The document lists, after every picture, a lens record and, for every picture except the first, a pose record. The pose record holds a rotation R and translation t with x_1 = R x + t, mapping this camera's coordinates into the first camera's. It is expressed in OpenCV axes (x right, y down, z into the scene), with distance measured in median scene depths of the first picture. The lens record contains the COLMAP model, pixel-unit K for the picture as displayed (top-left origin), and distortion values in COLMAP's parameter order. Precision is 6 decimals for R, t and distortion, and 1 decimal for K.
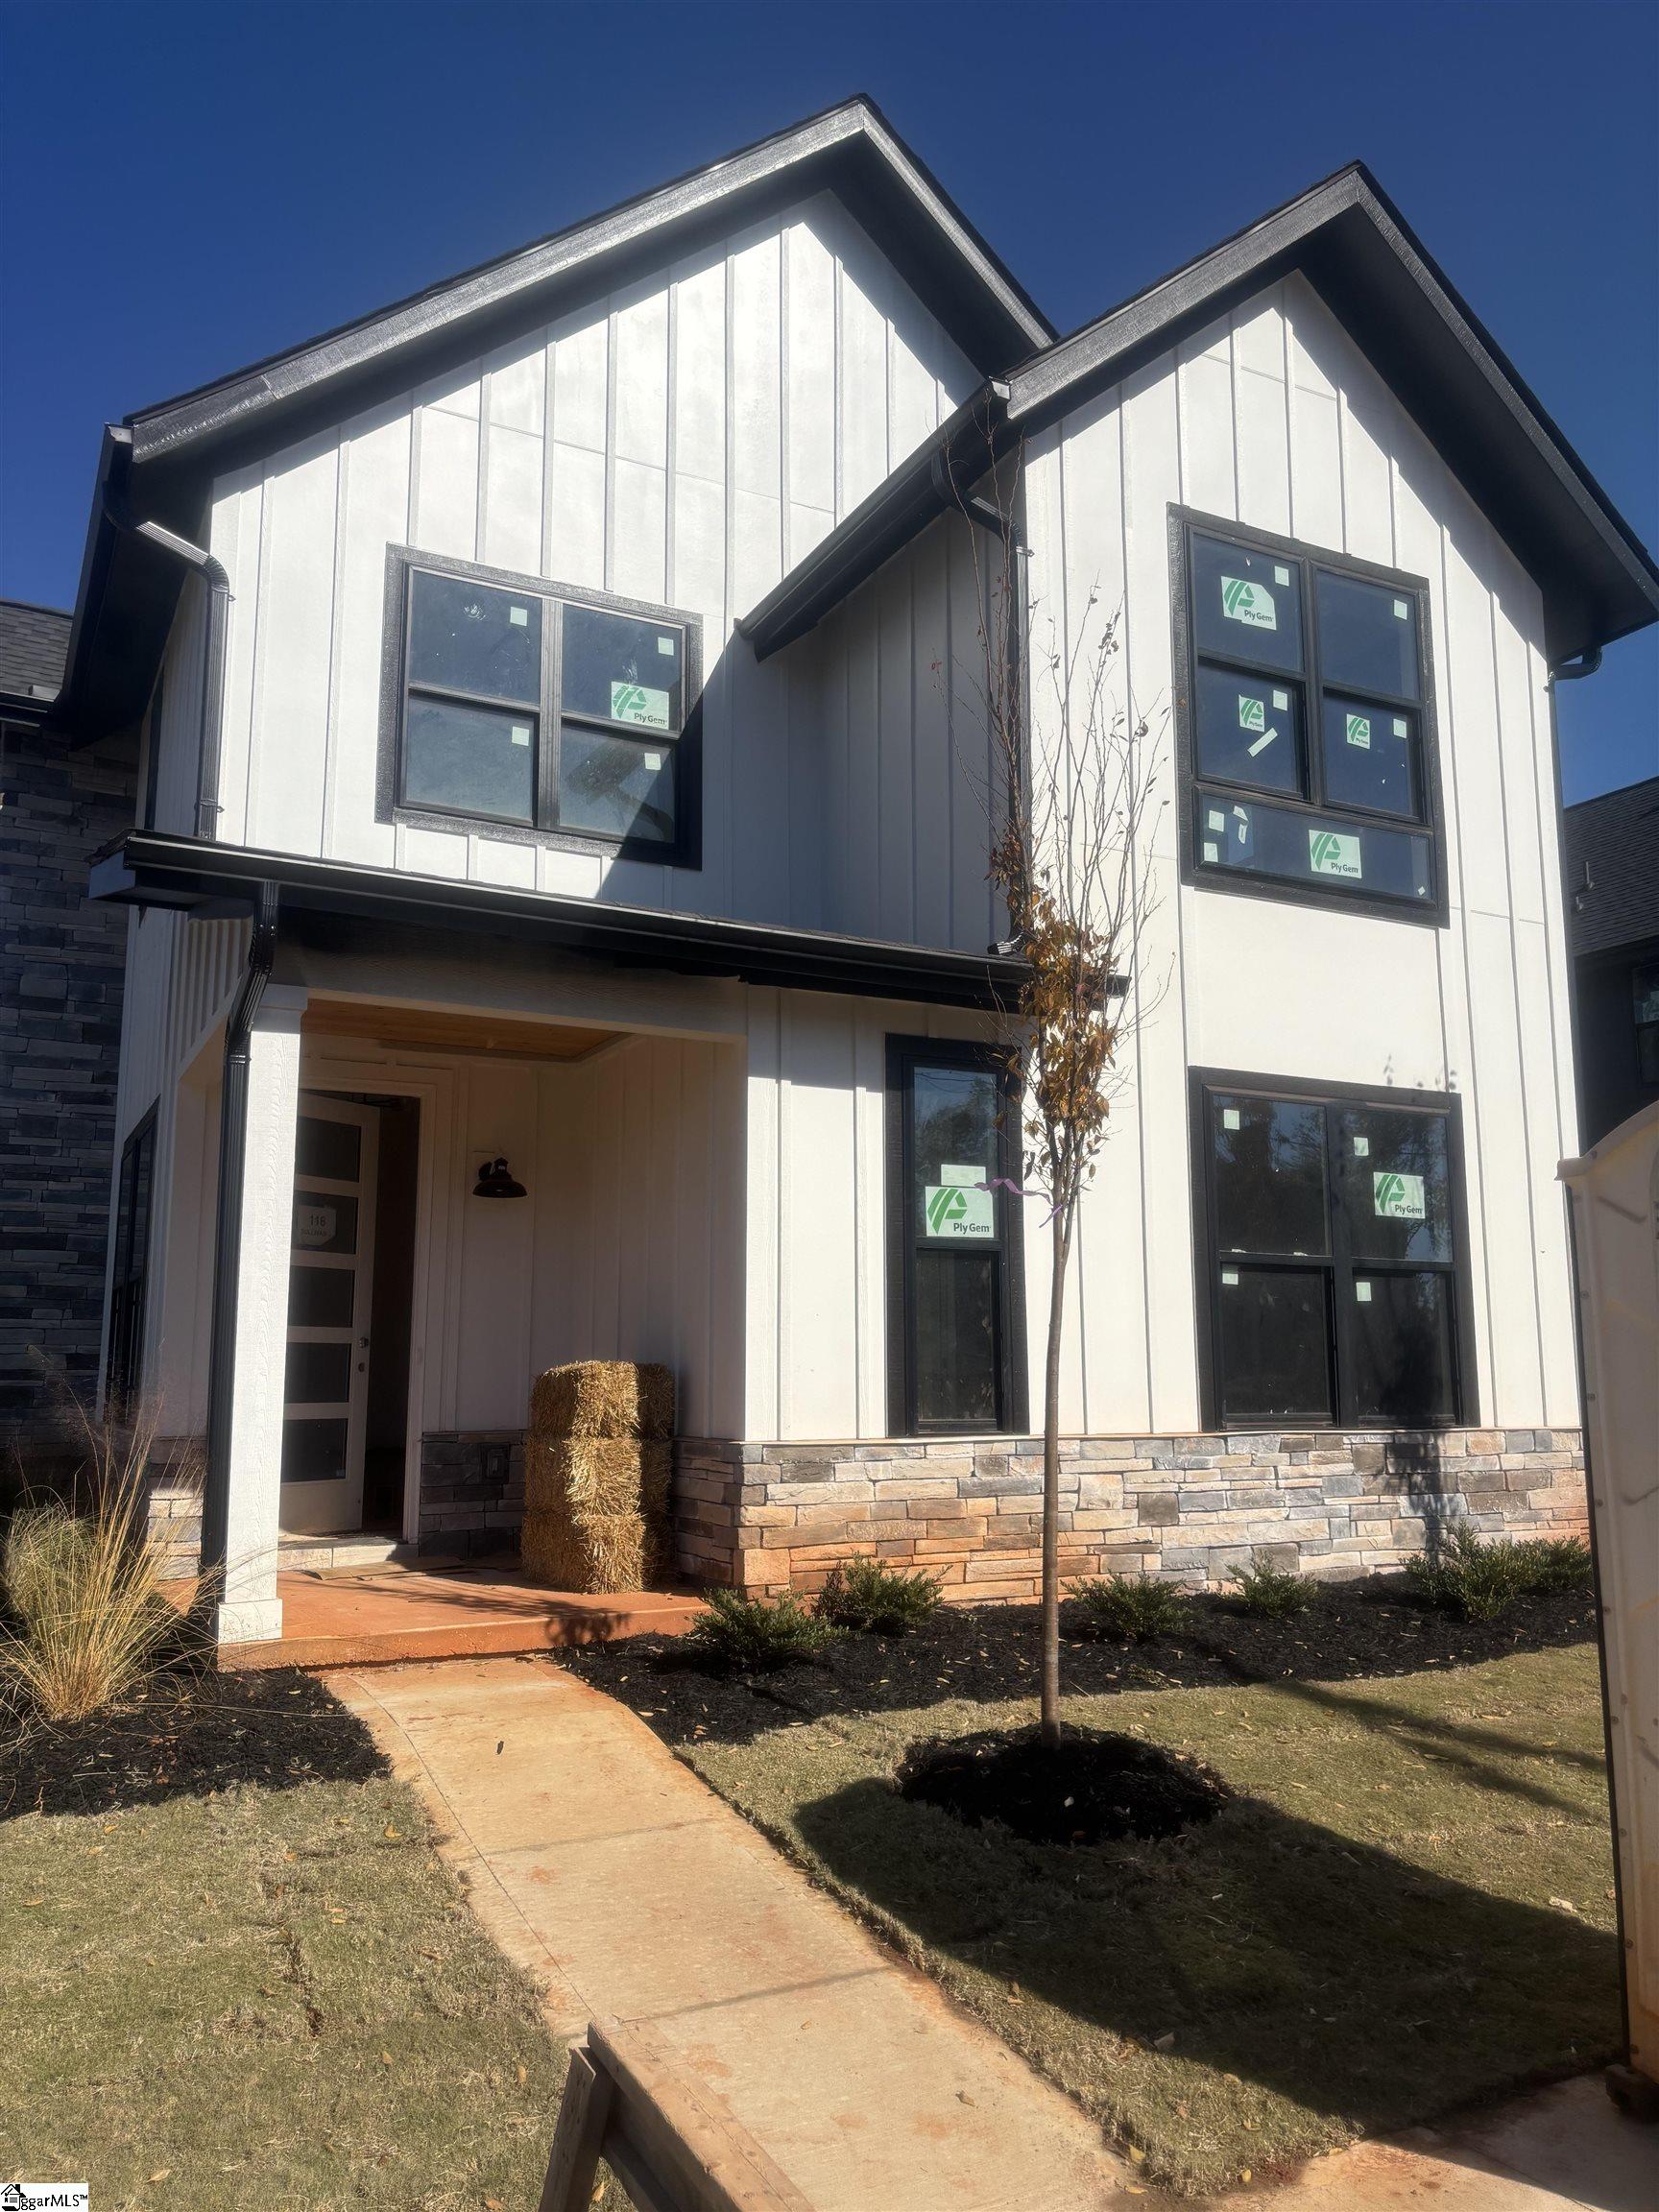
lens RADIAL K [[1668.1, 0, 829.5], [0, 1668.1, 1106.0], [0, 0, 1]] dist [0.071016, -0.003065]
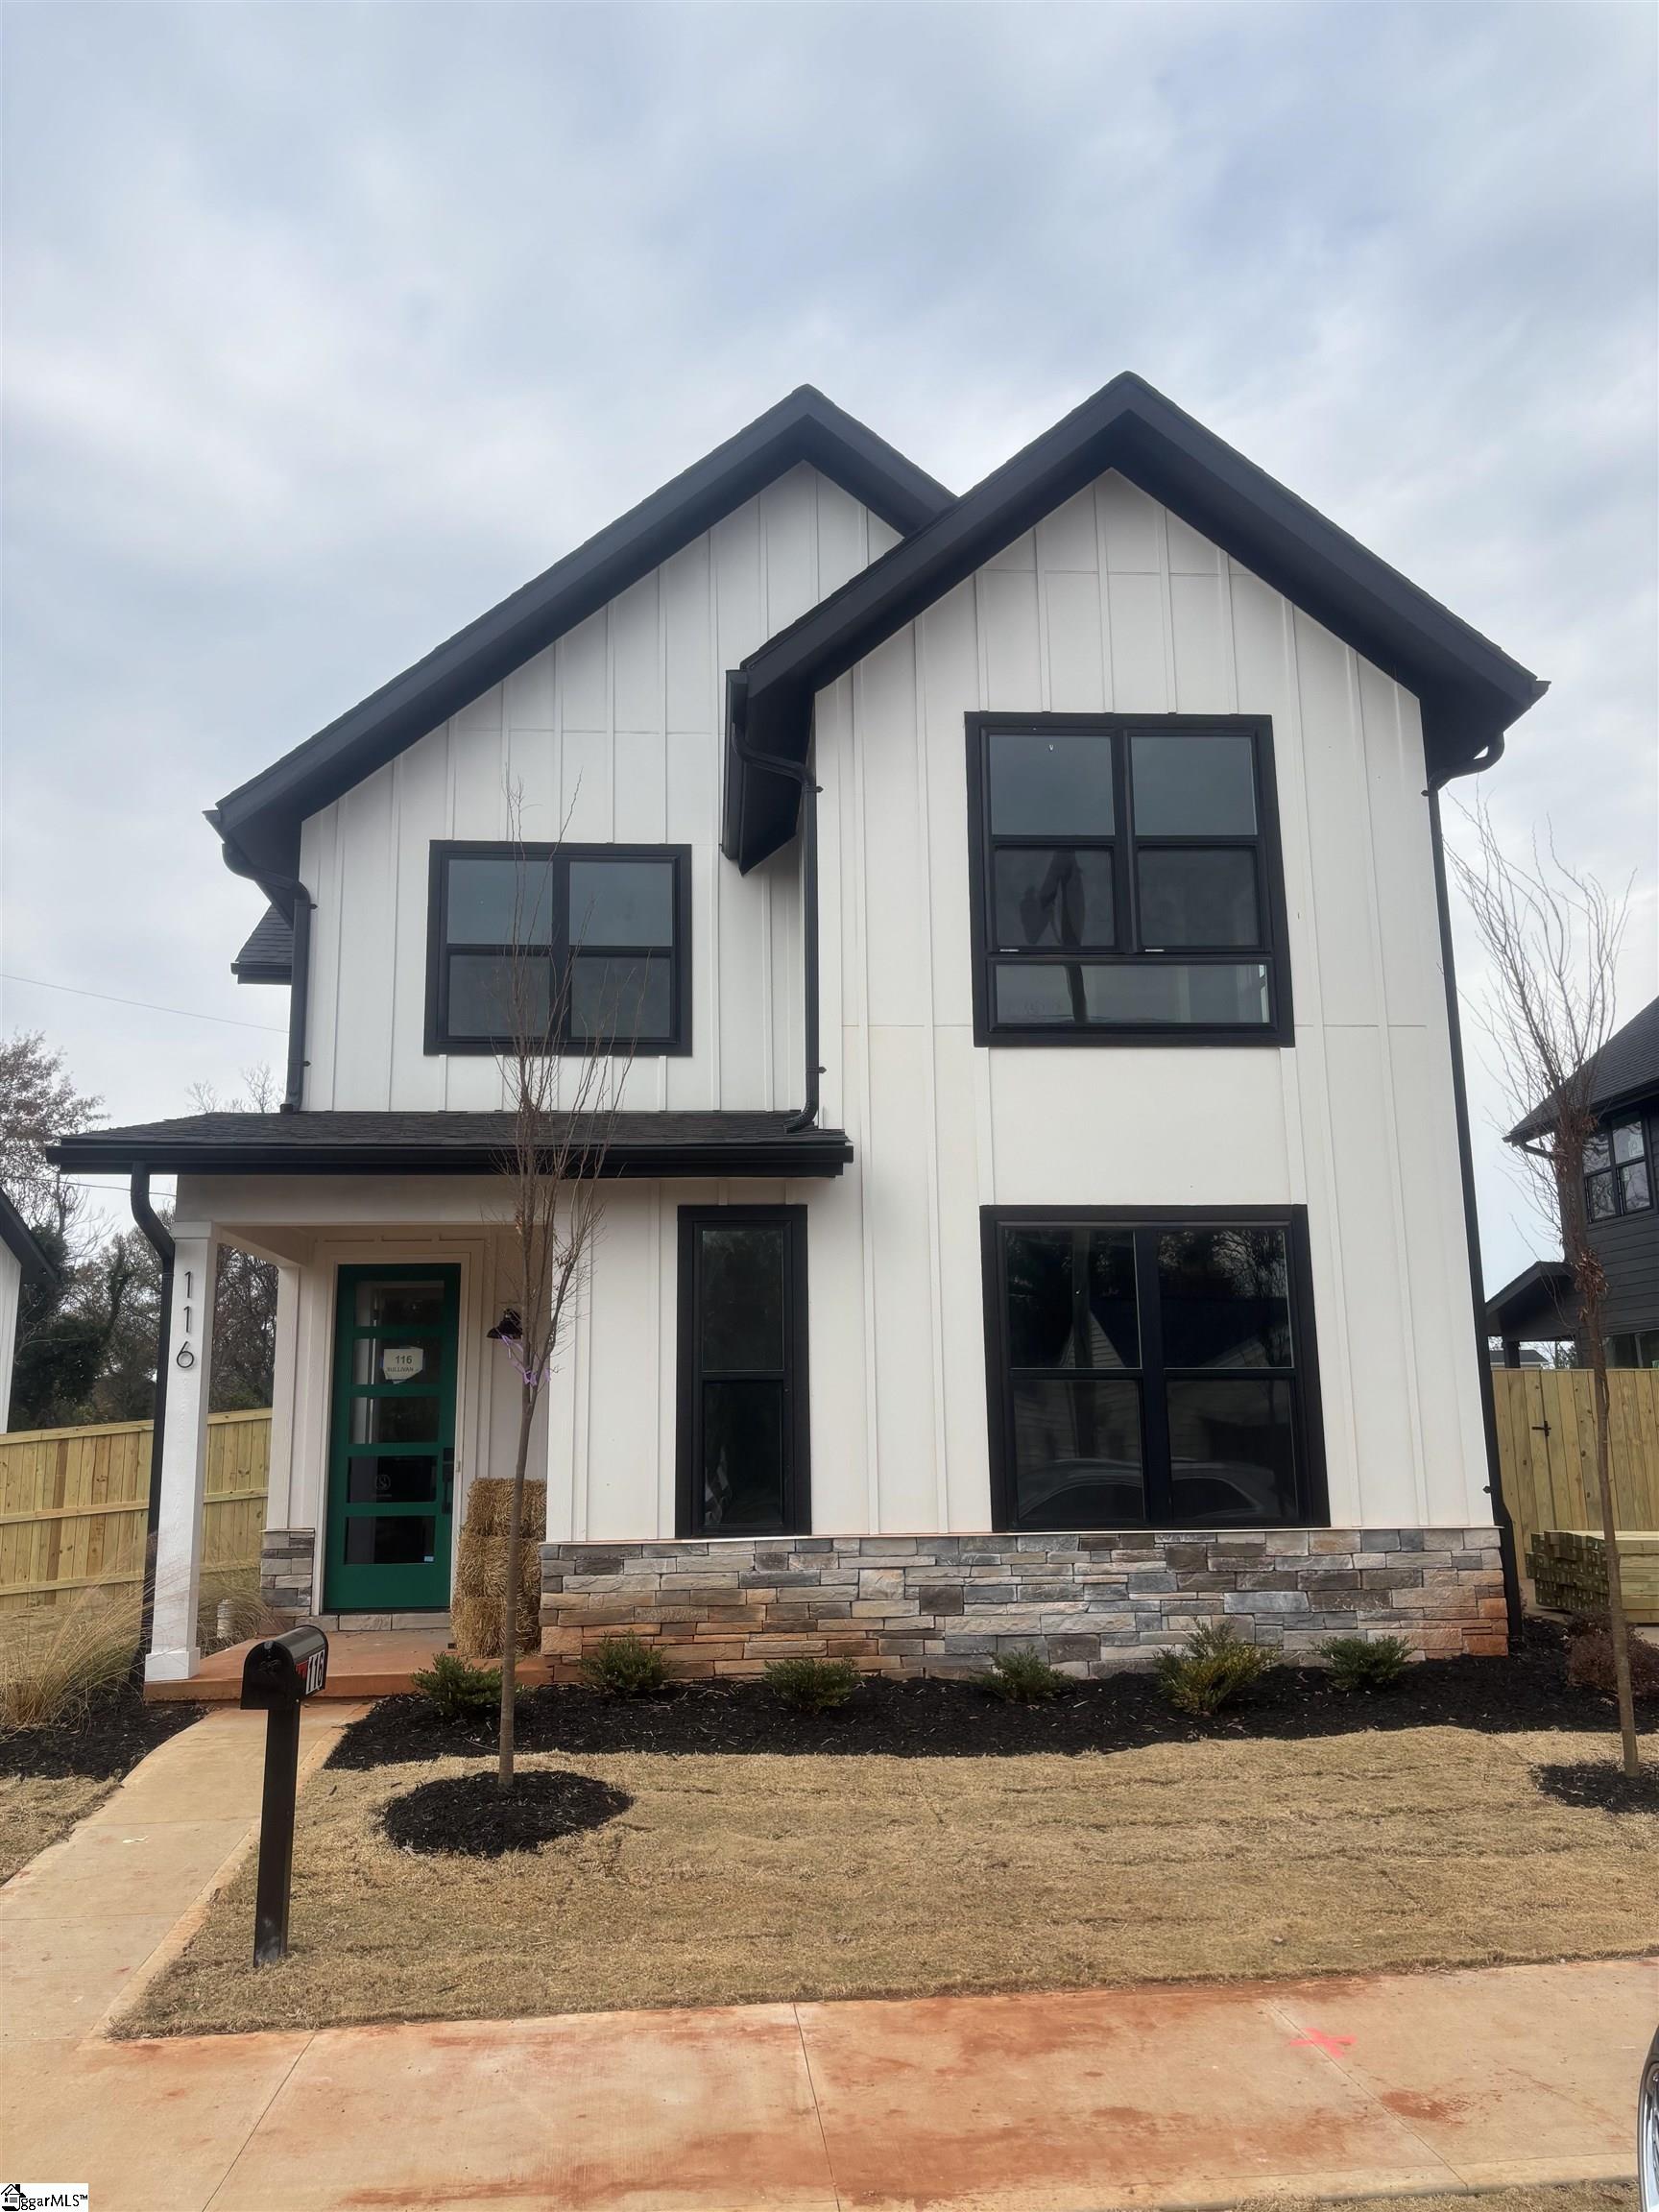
lens RADIAL K [[1668.1, 0, 829.5], [0, 1668.1, 1106.0], [0, 0, 1]] dist [0.071016, -0.003065]
pose [[0.911821, -0.090241, -0.400548, 0.616788], [0.078153, 0.995859, -0.046453, -0.050042], [0.403081, 0.011053, 0.915098, -0.087522]]
